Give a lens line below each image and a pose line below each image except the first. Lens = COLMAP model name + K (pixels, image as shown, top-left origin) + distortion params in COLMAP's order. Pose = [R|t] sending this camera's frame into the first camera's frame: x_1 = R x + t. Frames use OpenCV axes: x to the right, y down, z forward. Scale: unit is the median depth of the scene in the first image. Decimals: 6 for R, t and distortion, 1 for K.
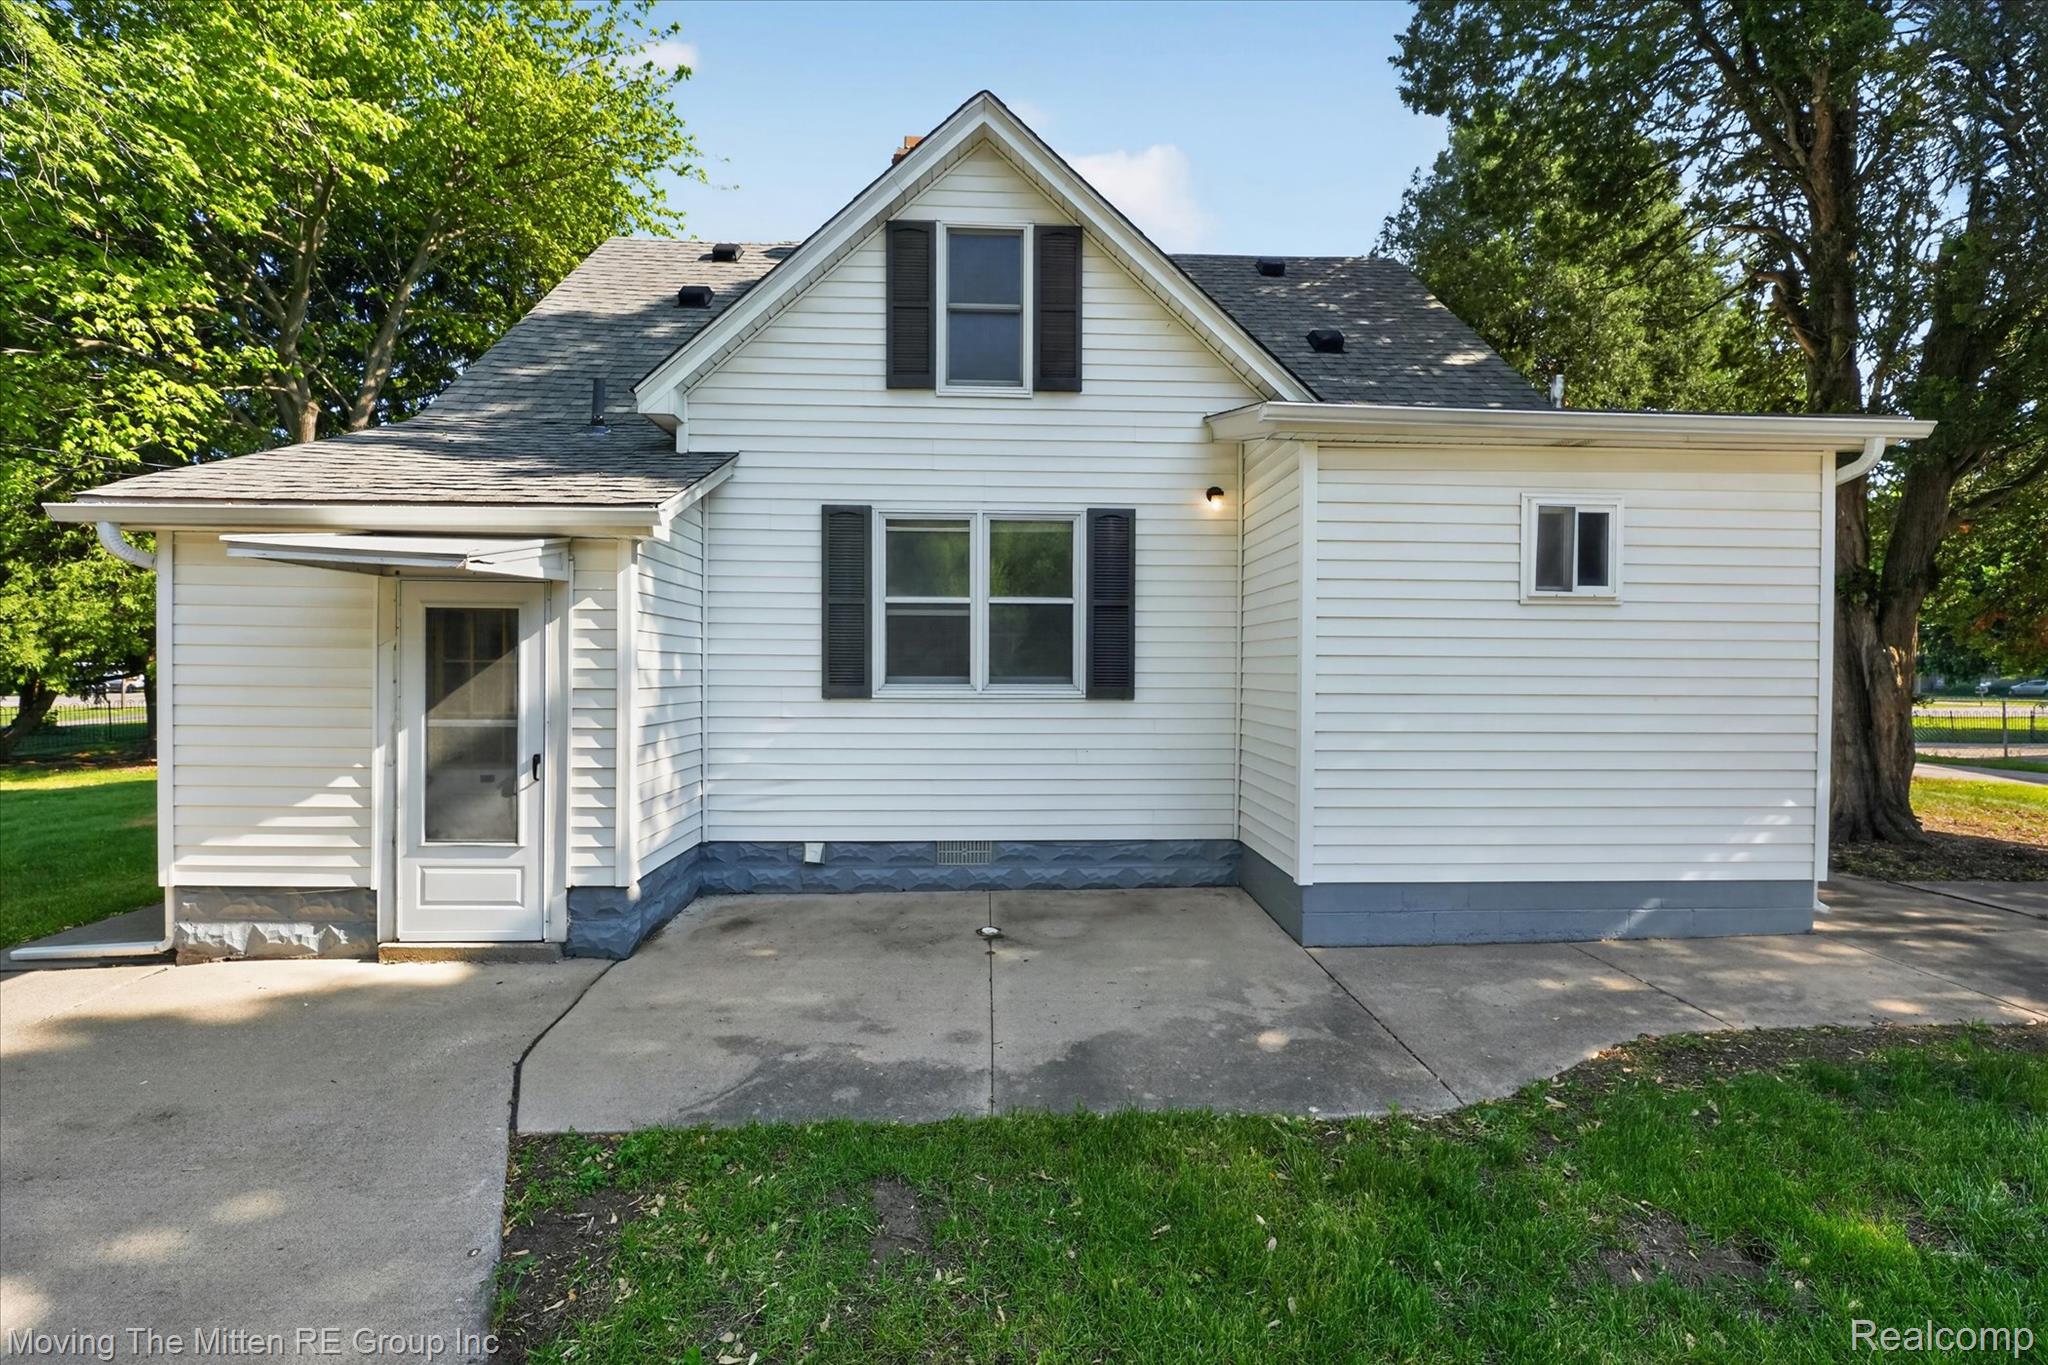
lens RADIAL K [[828.9, 0, 1026.0], [0, 828.9, 668.6], [0, 0, 1]] dist [-0.002296, -0.000308]
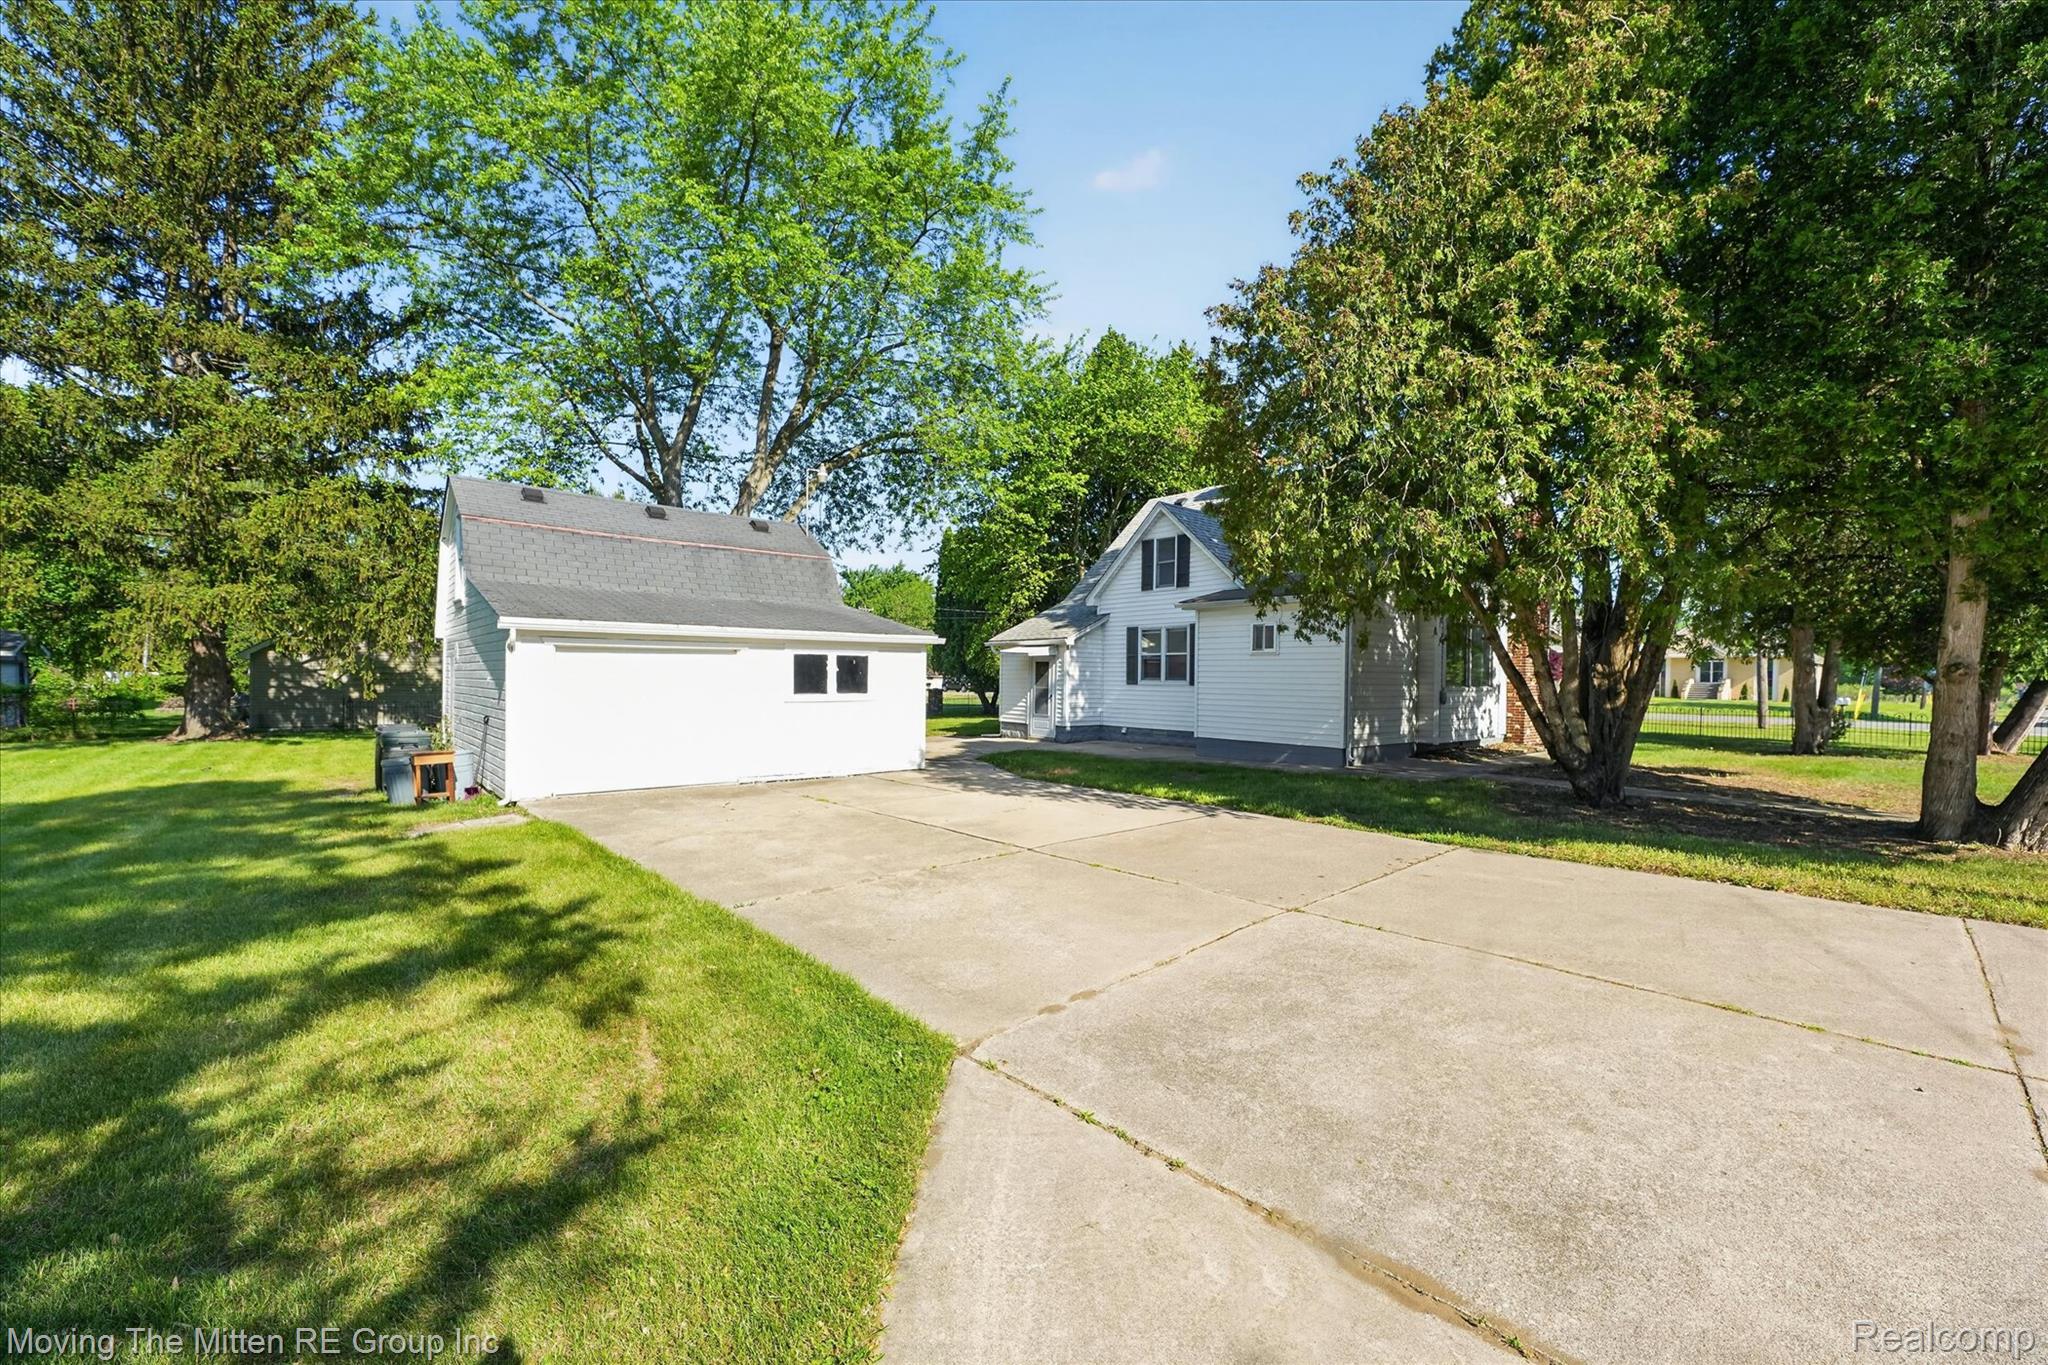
lens RADIAL K [[828.9, 0, 1012.7], [0, 828.9, 680.9], [0, 0, 1]] dist [-0.002296, -0.000308]
pose [[0.597978, 0.008127, -0.801471, 2.151936], [-0.016690, 0.999858, -0.002314, 0.037343], [0.801339, 0.014760, 0.598029, -1.368475]]
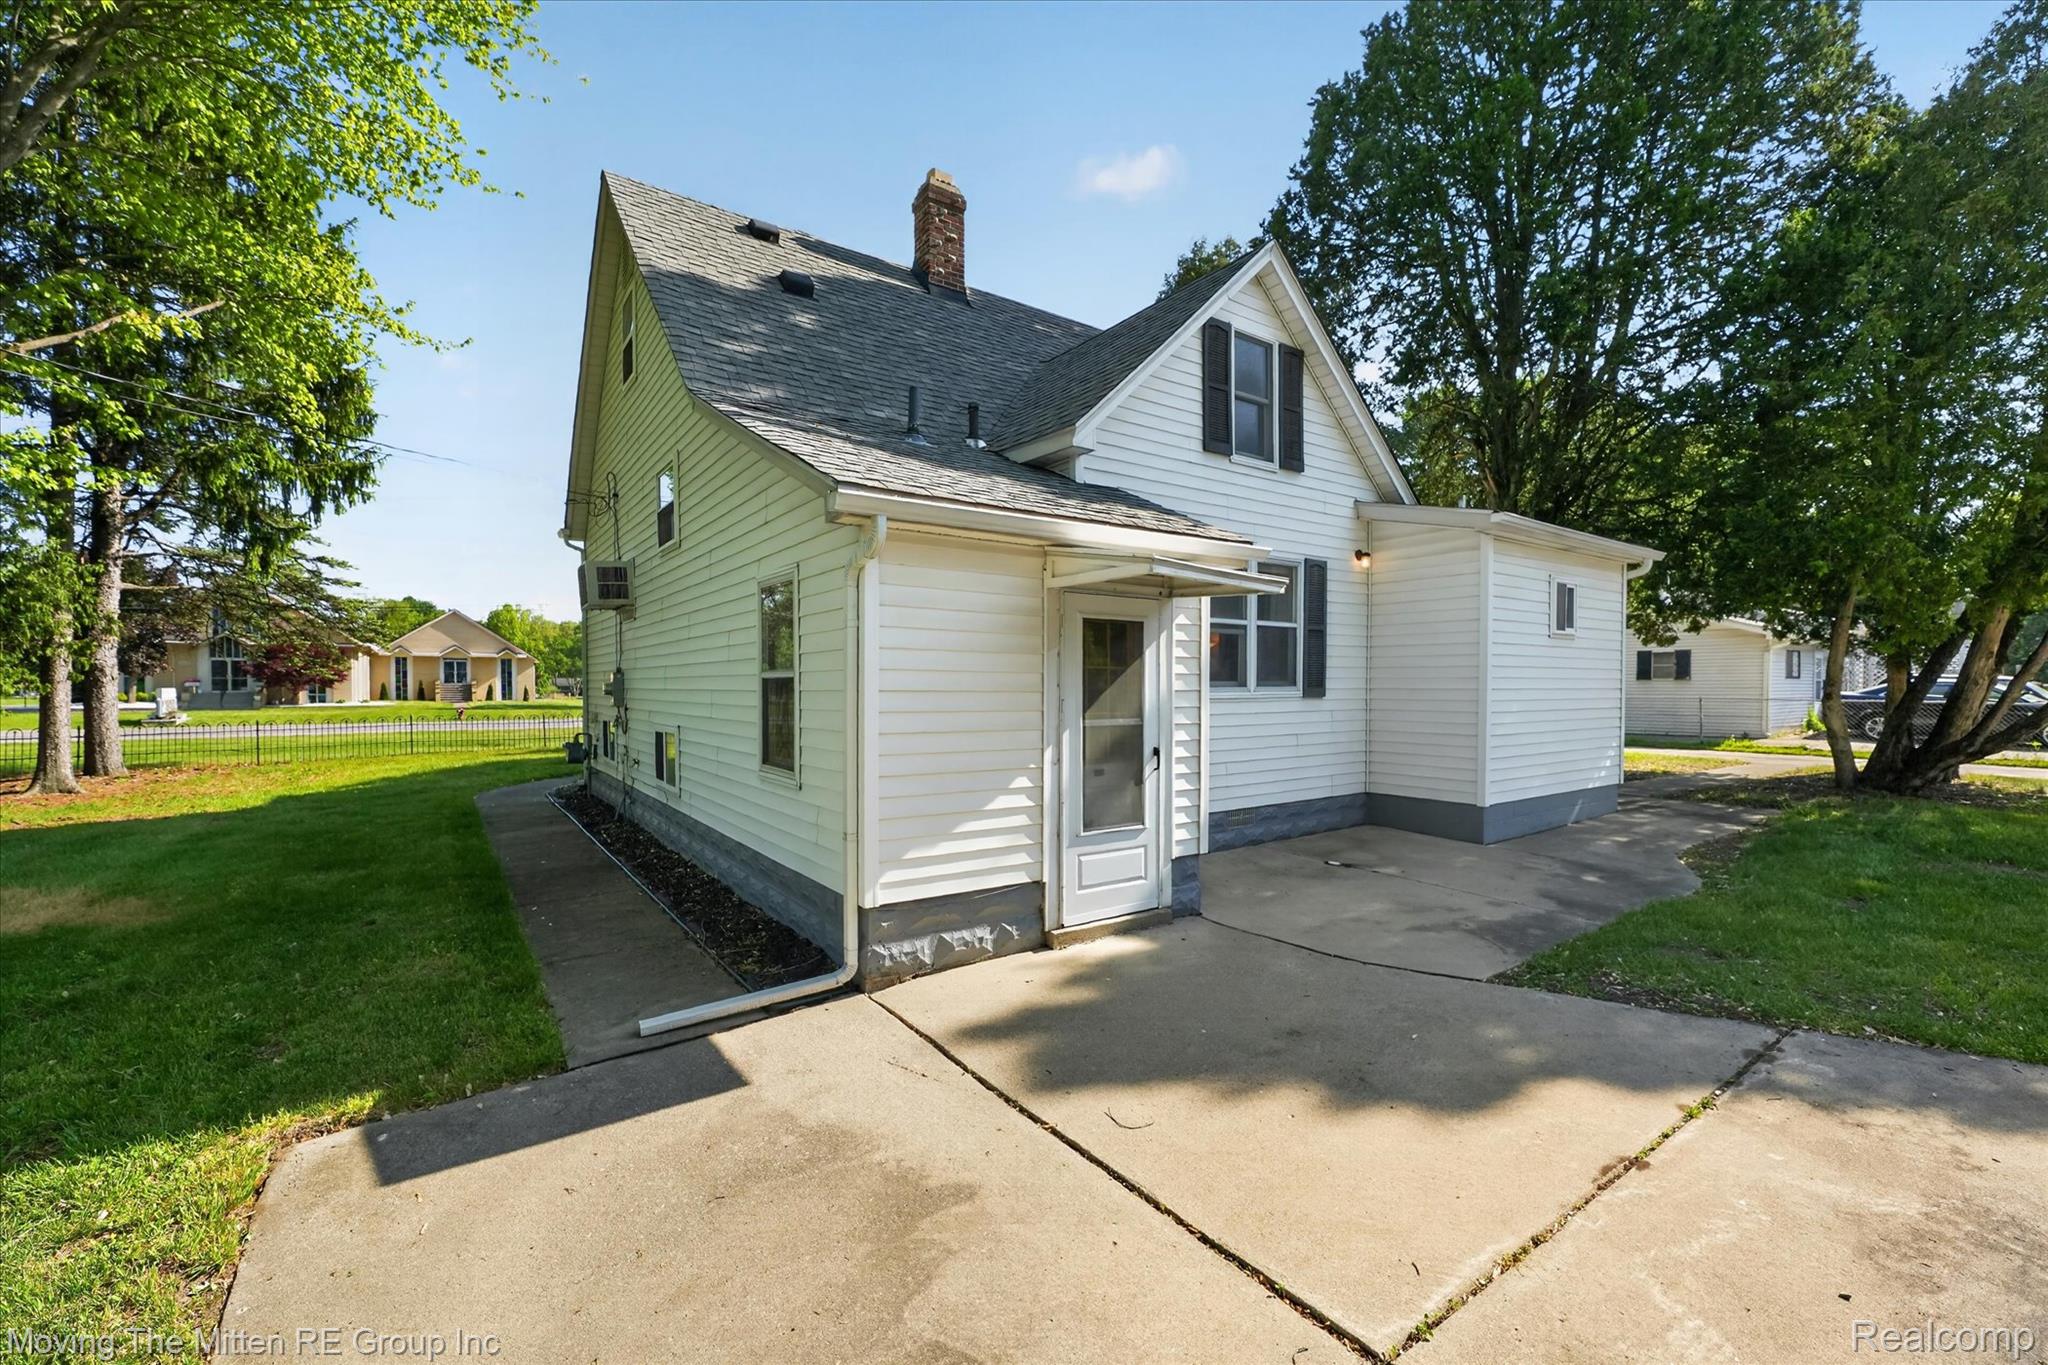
lens RADIAL K [[828.9, 0, 1033.3], [0, 828.9, 691.5], [0, 0, 1]] dist [-0.002296, -0.000308]
pose [[0.838528, -0.014263, 0.544672, -1.060163], [0.008362, 0.999876, 0.013309, 0.004454], [-0.544795, -0.006606, 0.838543, 0.094866]]
